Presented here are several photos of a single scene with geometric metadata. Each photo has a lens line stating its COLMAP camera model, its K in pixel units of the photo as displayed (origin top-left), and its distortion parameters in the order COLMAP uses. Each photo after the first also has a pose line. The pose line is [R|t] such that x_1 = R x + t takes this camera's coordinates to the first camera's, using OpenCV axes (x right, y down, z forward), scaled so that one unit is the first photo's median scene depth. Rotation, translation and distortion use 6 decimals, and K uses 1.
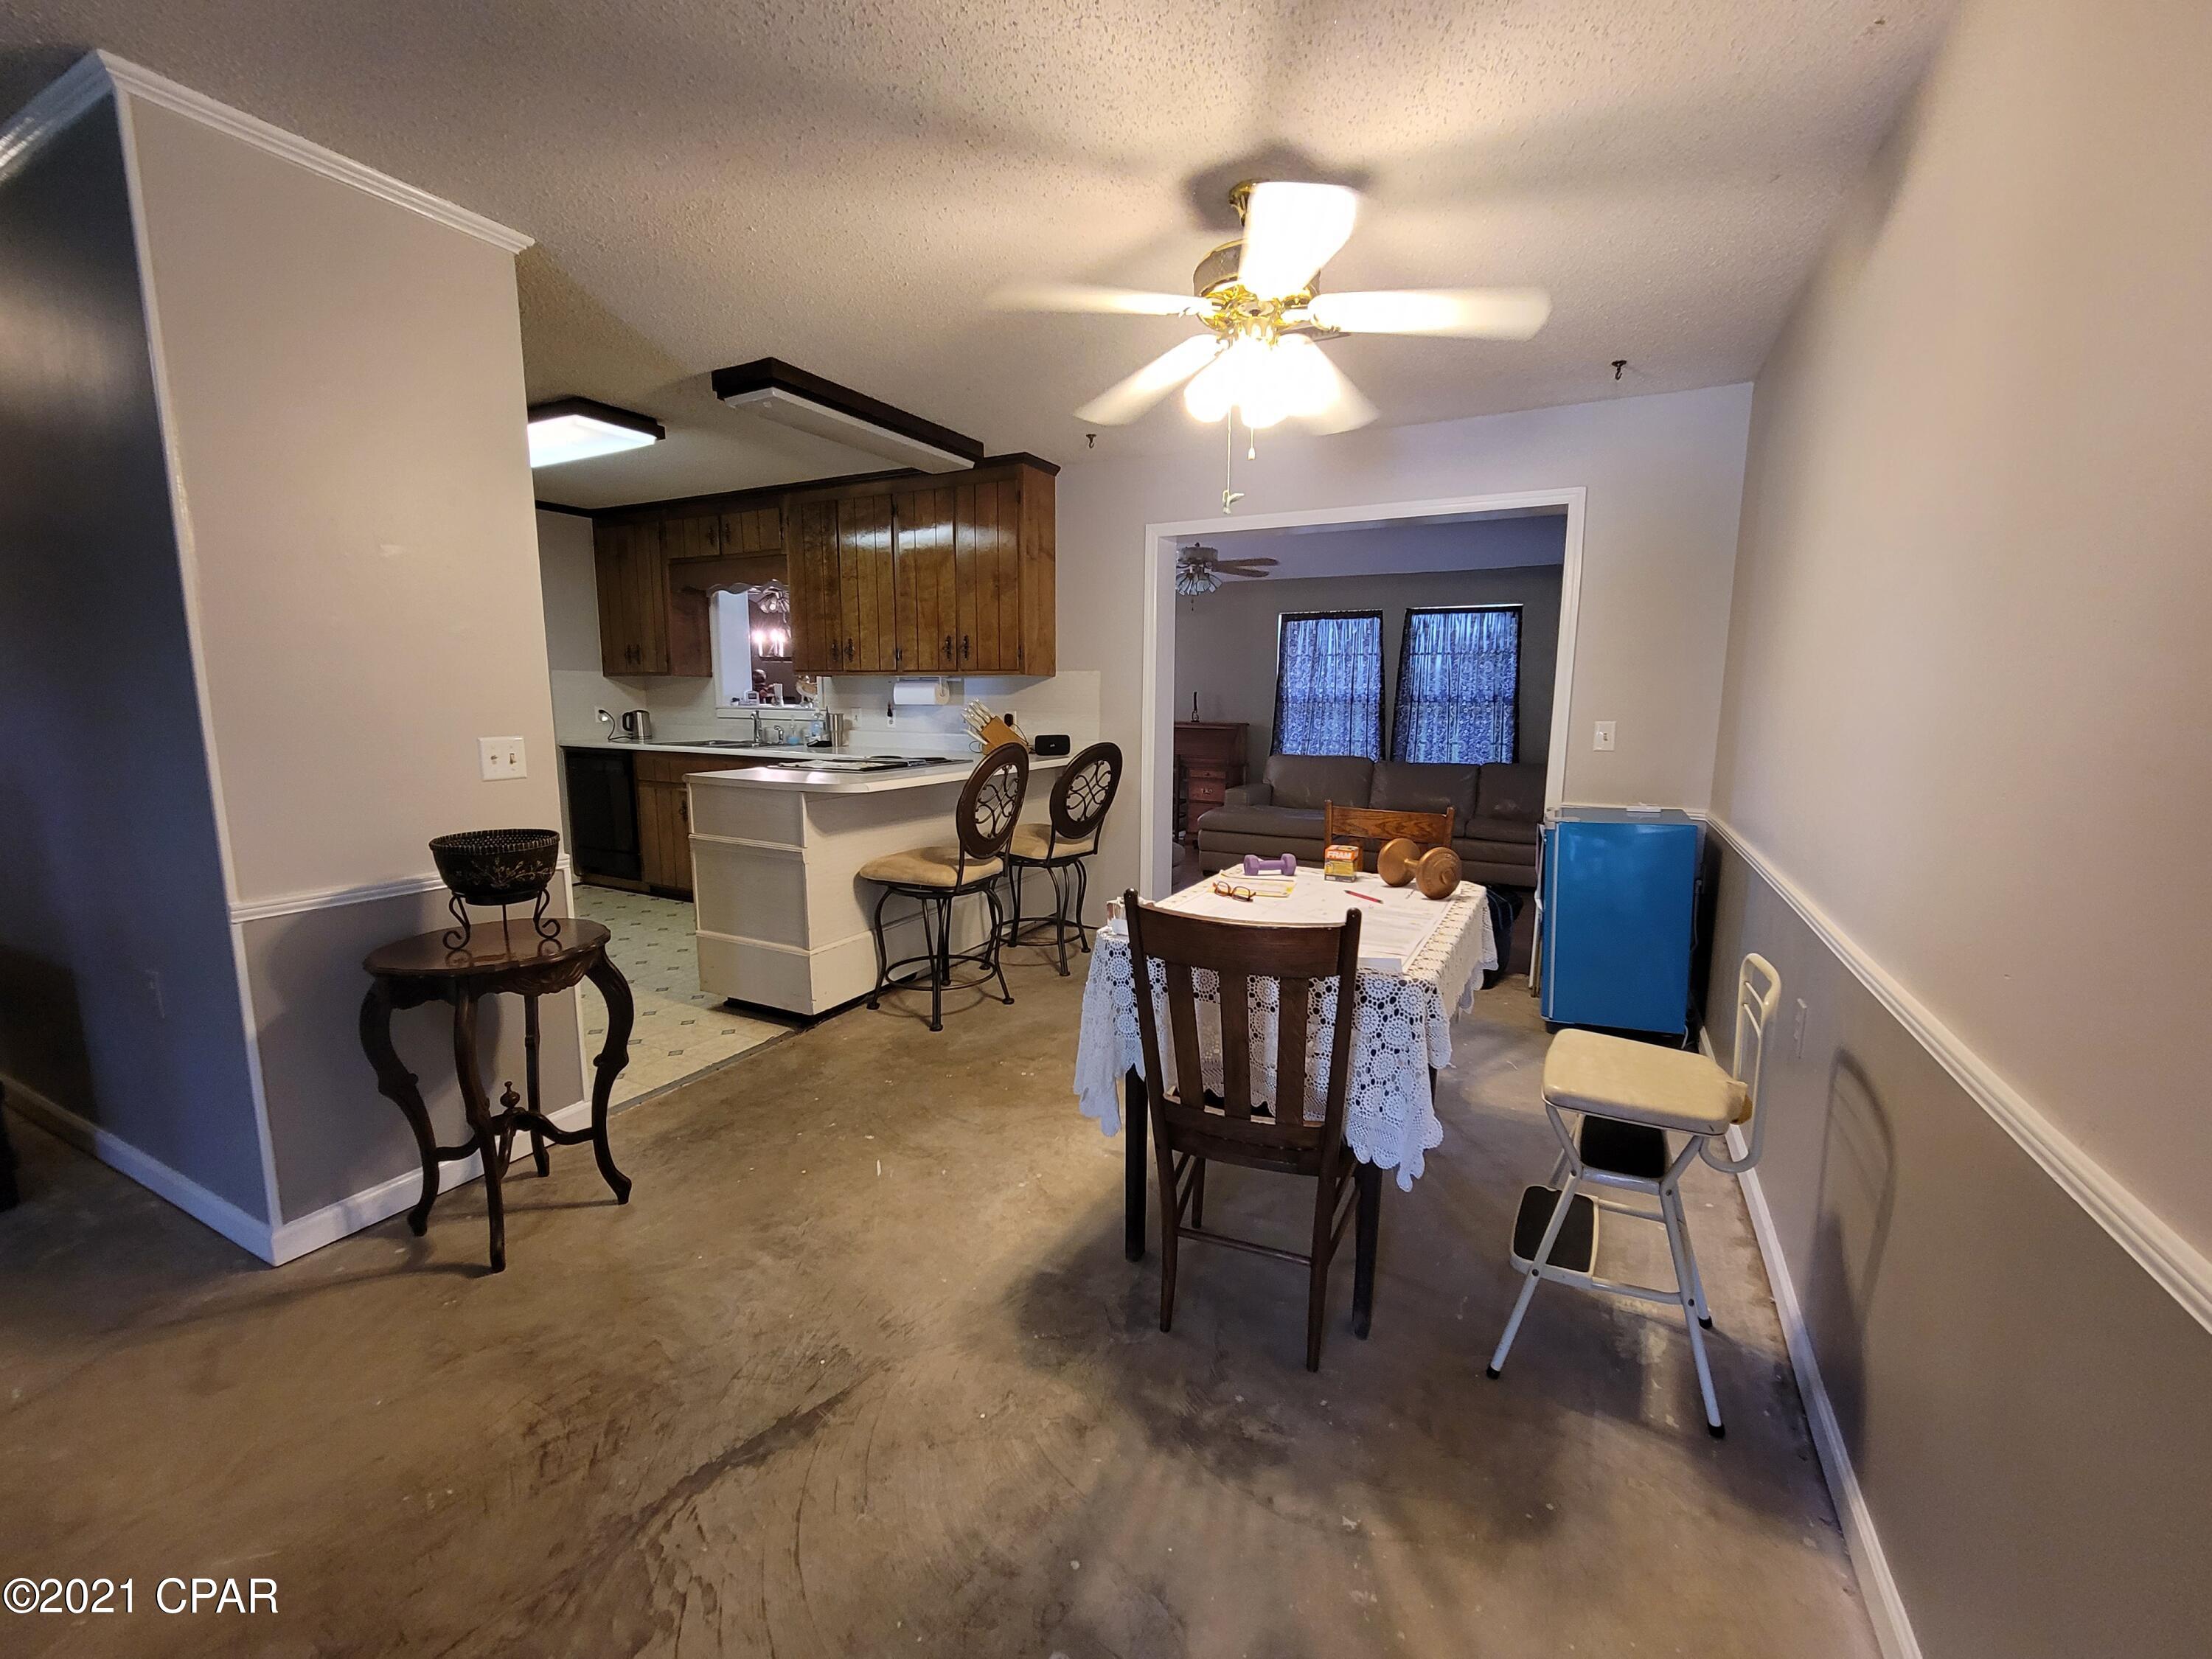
lens RADIAL K [[913.7, 0, 1116.7], [0, 913.7, 837.7], [0, 0, 1]] dist [-0.002408, -0.000239]
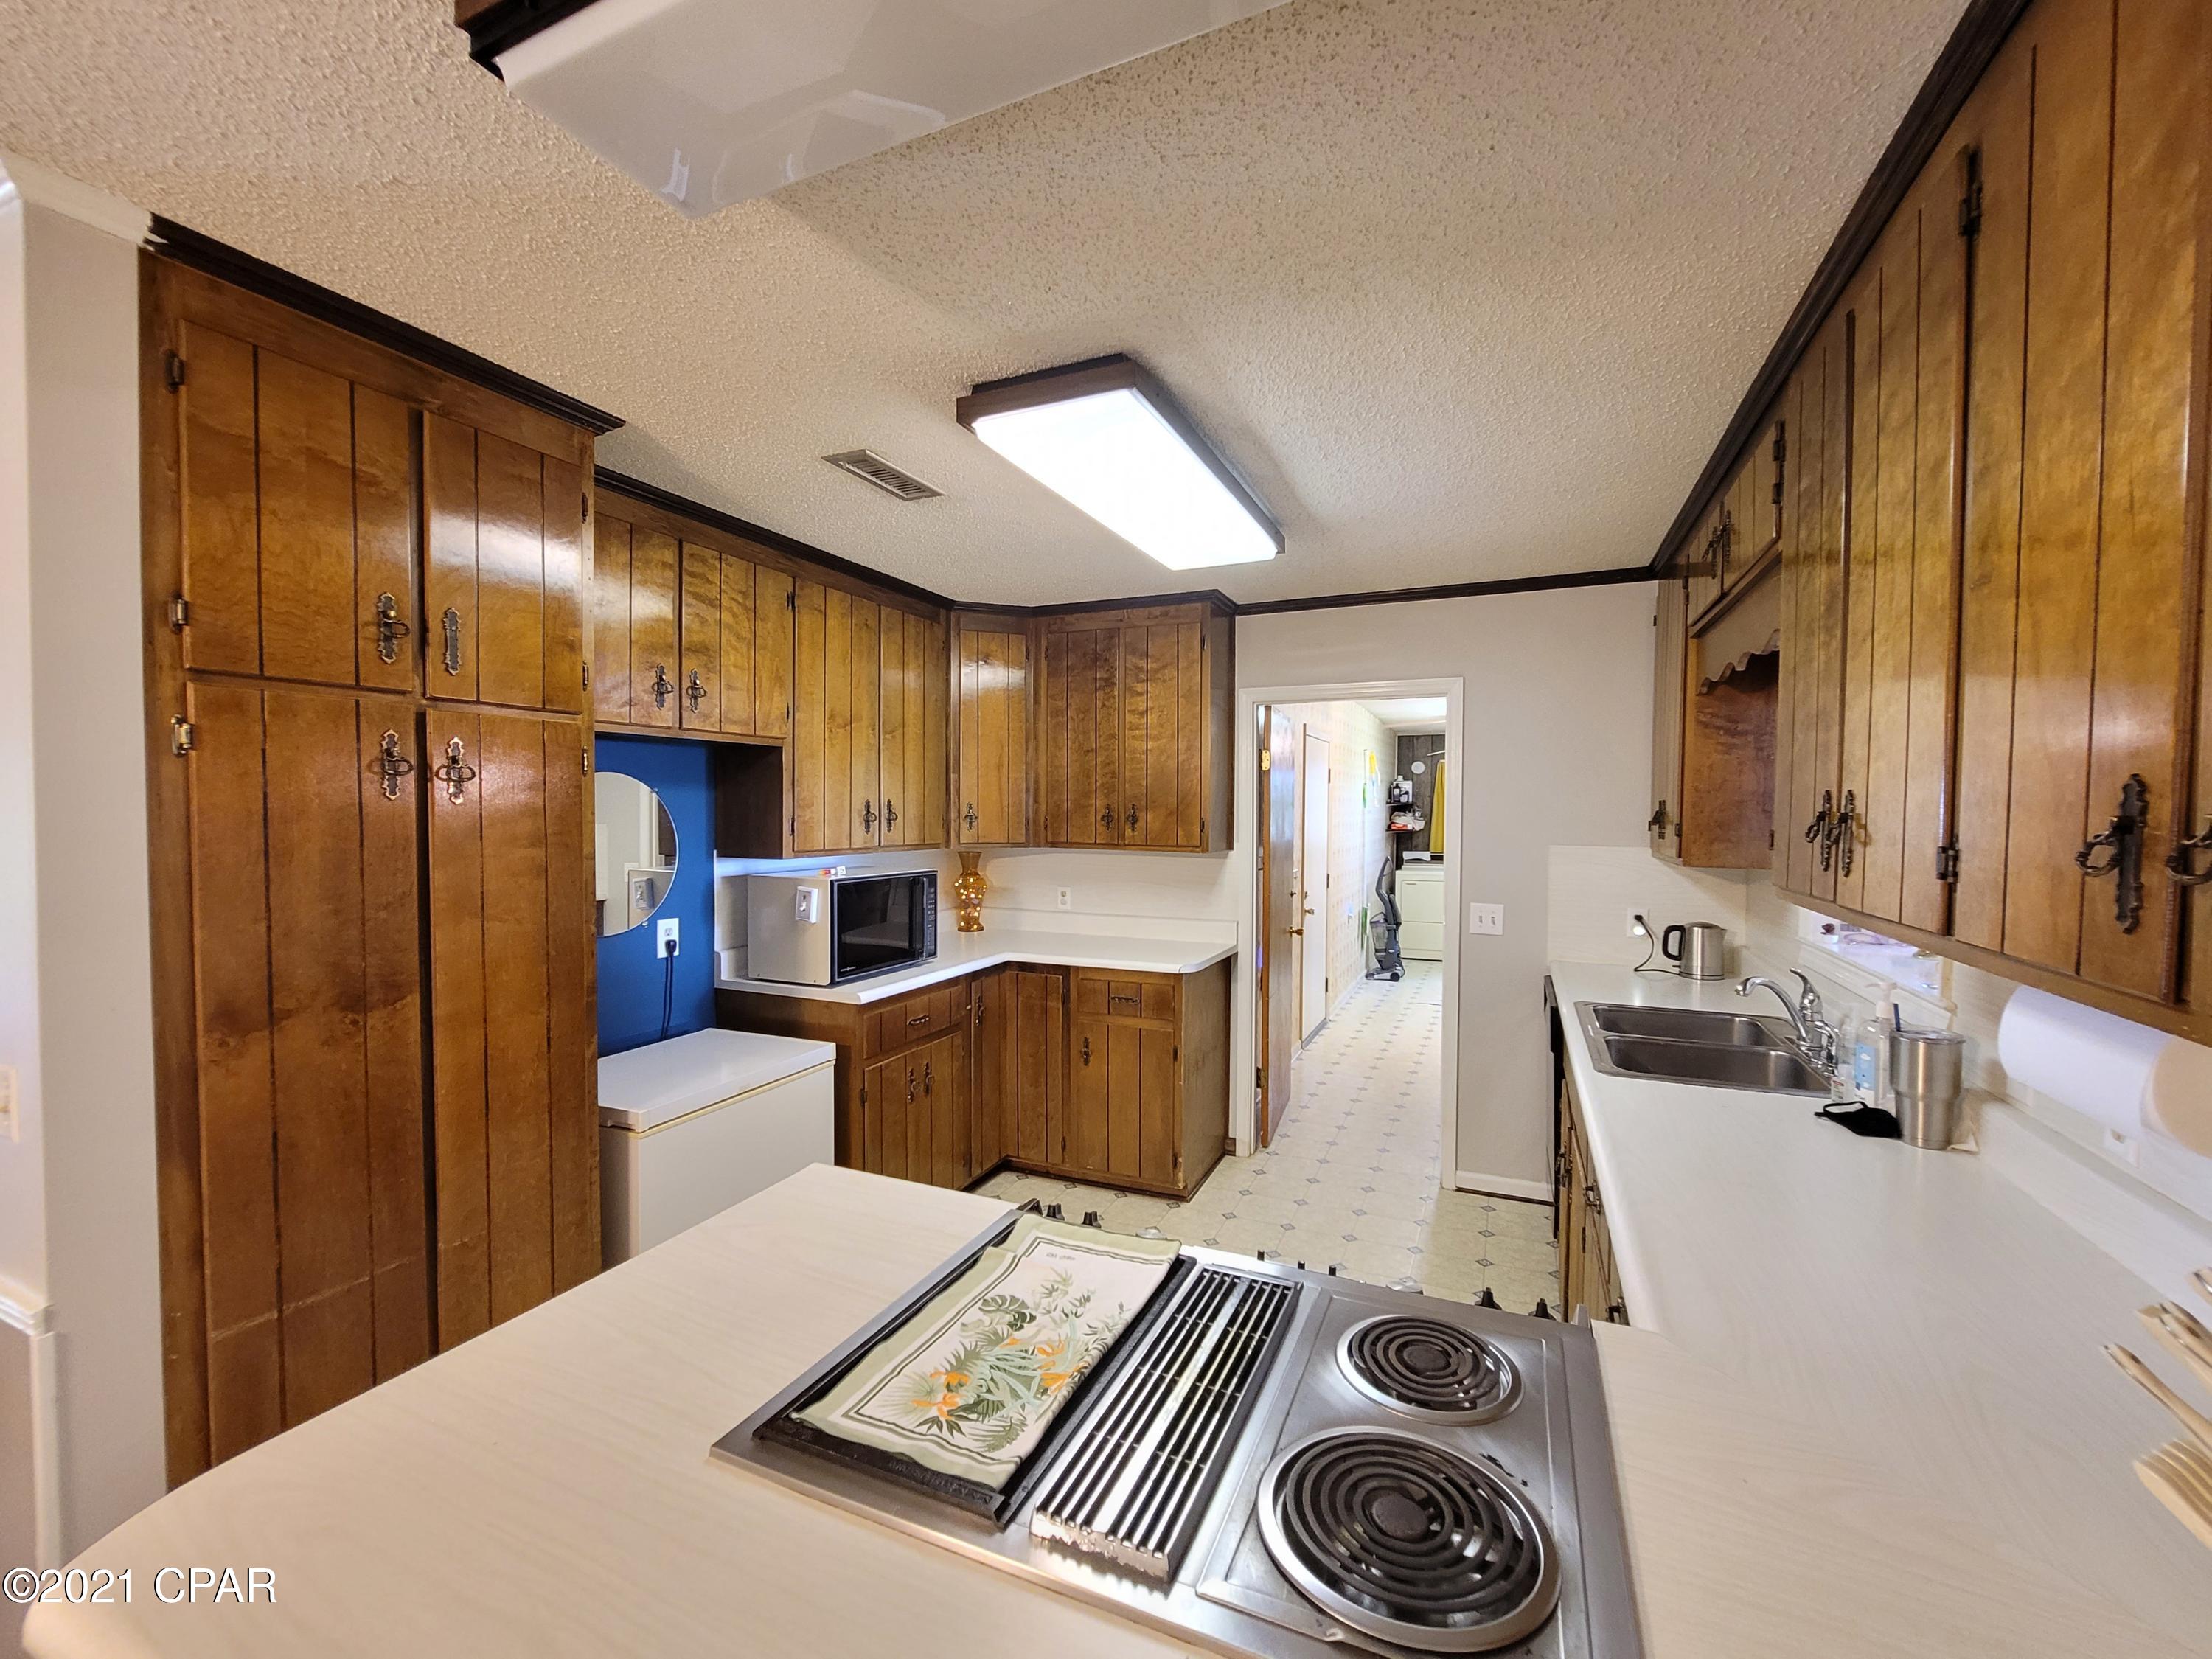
lens RADIAL K [[905.3, 0, 1118.5], [0, 905.3, 833.9], [0, 0, 1]] dist [-0.003632, -0.000159]
pose [[0.055420, 0.023507, -0.998186, -0.037634], [-0.158174, 0.987305, 0.014468, -0.182984], [0.985855, 0.157086, 0.058434, 0.806043]]
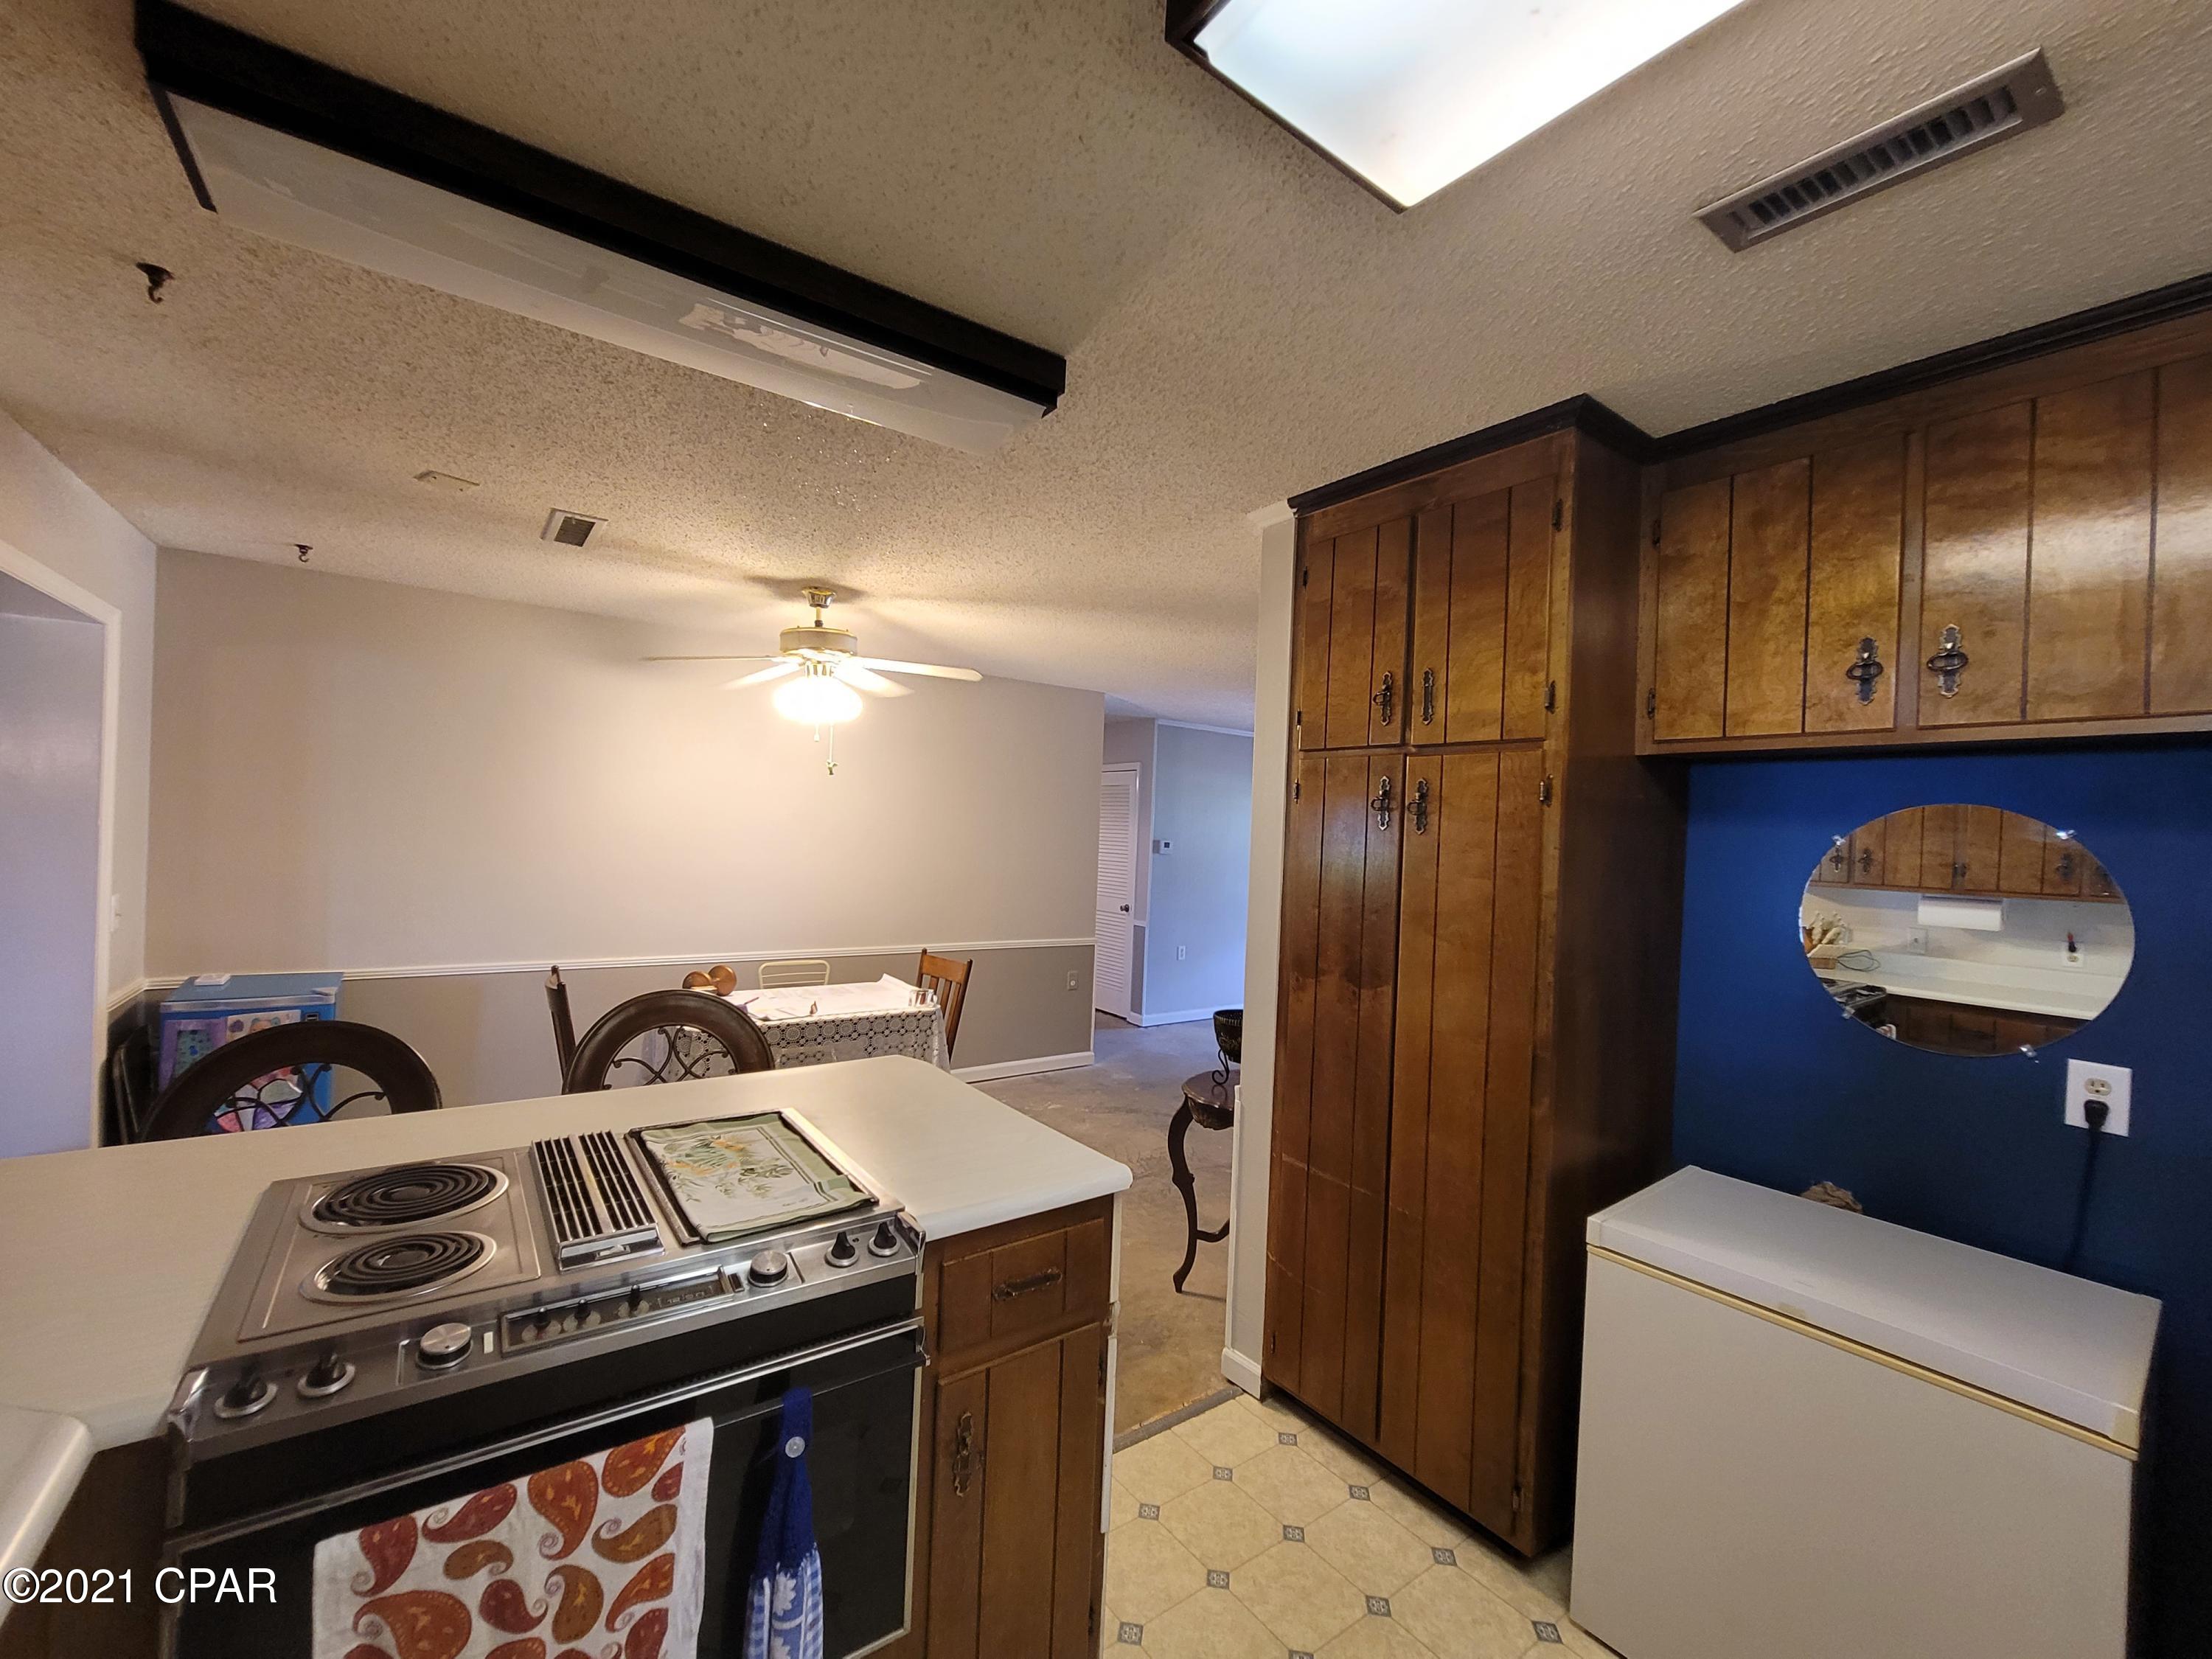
lens RADIAL K [[905.3, 0, 1118.5], [0, 905.3, 833.9], [0, 0, 1]] dist [-0.003632, -0.000159]
pose [[-0.895428, -0.044065, 0.443020, -0.483523], [0.021837, 0.989545, 0.142560, -0.211824], [-0.444670, 0.137326, -0.885104, 1.006760]]
